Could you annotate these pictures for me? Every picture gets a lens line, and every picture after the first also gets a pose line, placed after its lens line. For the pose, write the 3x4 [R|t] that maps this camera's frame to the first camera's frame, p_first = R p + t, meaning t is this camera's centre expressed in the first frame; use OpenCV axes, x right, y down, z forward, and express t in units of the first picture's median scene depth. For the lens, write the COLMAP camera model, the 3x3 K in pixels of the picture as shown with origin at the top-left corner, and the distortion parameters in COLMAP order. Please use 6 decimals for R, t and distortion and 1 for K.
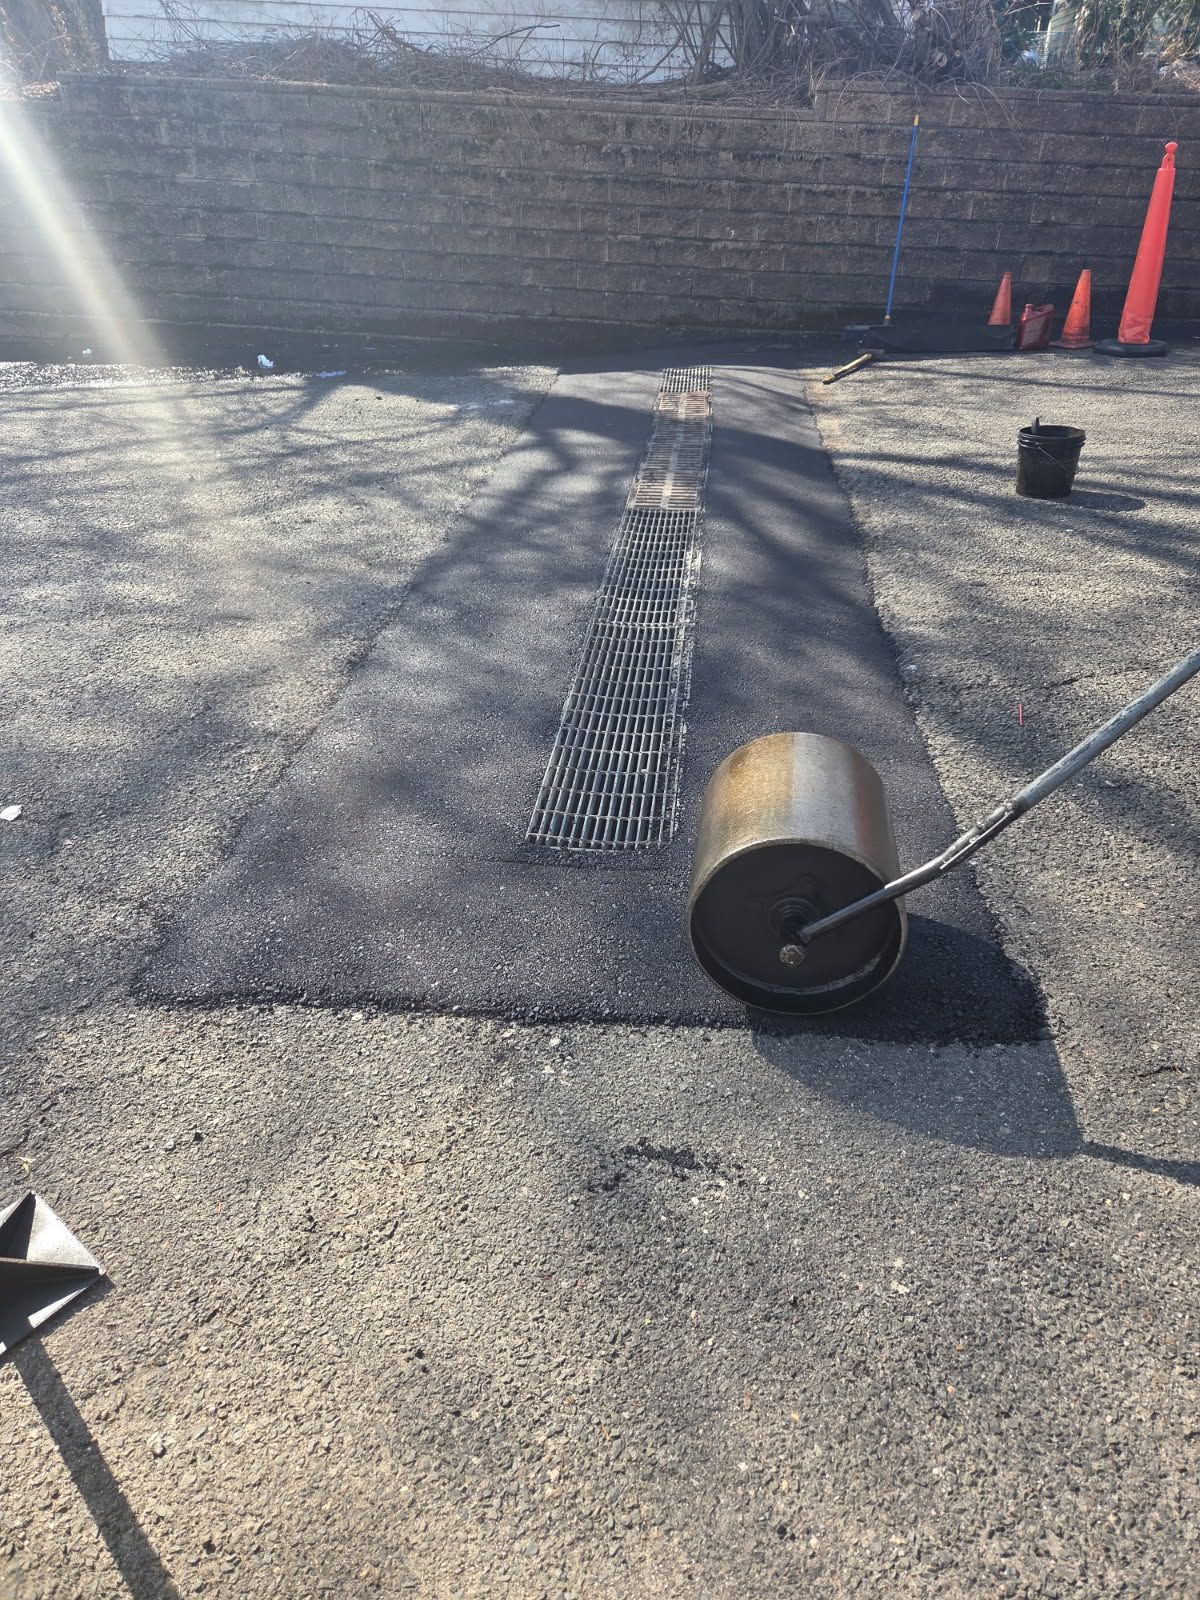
lens RADIAL K [[1089.8, 0, 600.0], [0, 1089.8, 800.0], [0, 0, 1]] dist [-0.003578, -0.007942]
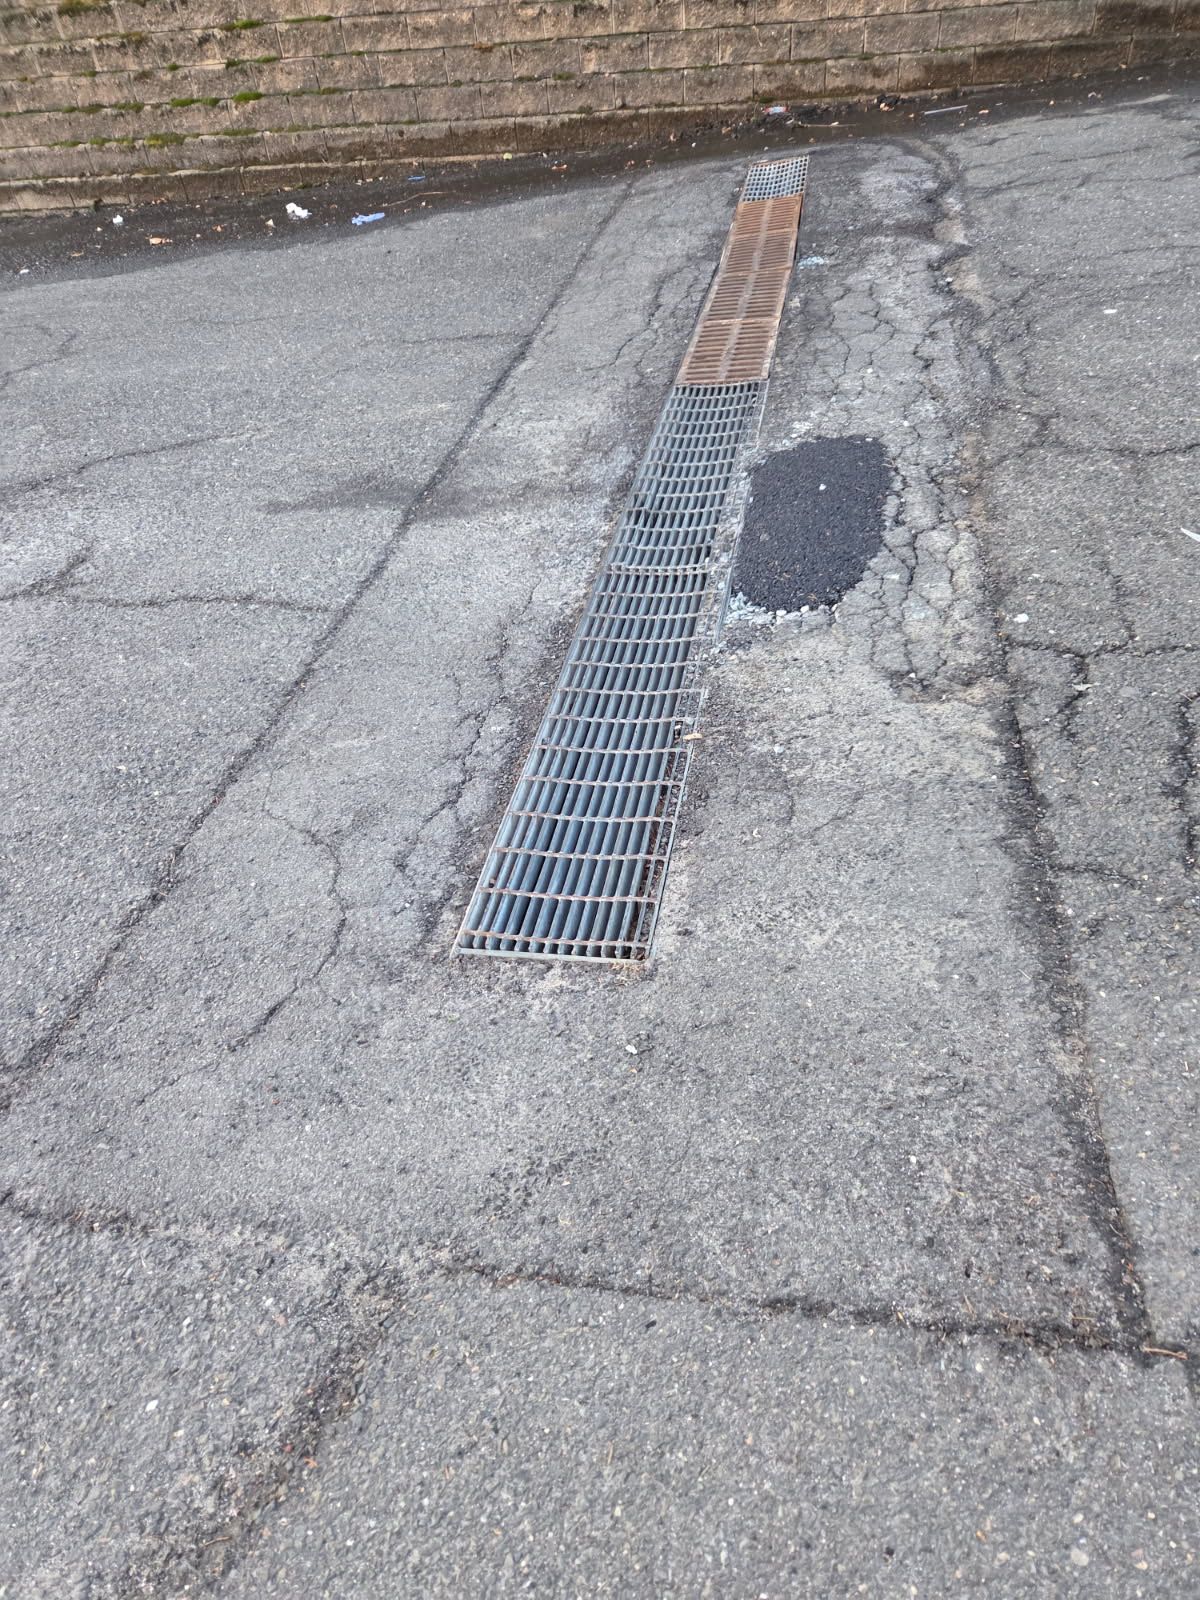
lens RADIAL K [[1089.8, 0, 600.0], [0, 1089.8, 800.0], [0, 0, 1]] dist [-0.003578, -0.007942]
pose [[0.986834, -0.032587, -0.158421, 0.052300], [0.058507, 0.985085, 0.161818, -0.061657], [0.150785, -0.168956, 0.974021, 0.103530]]
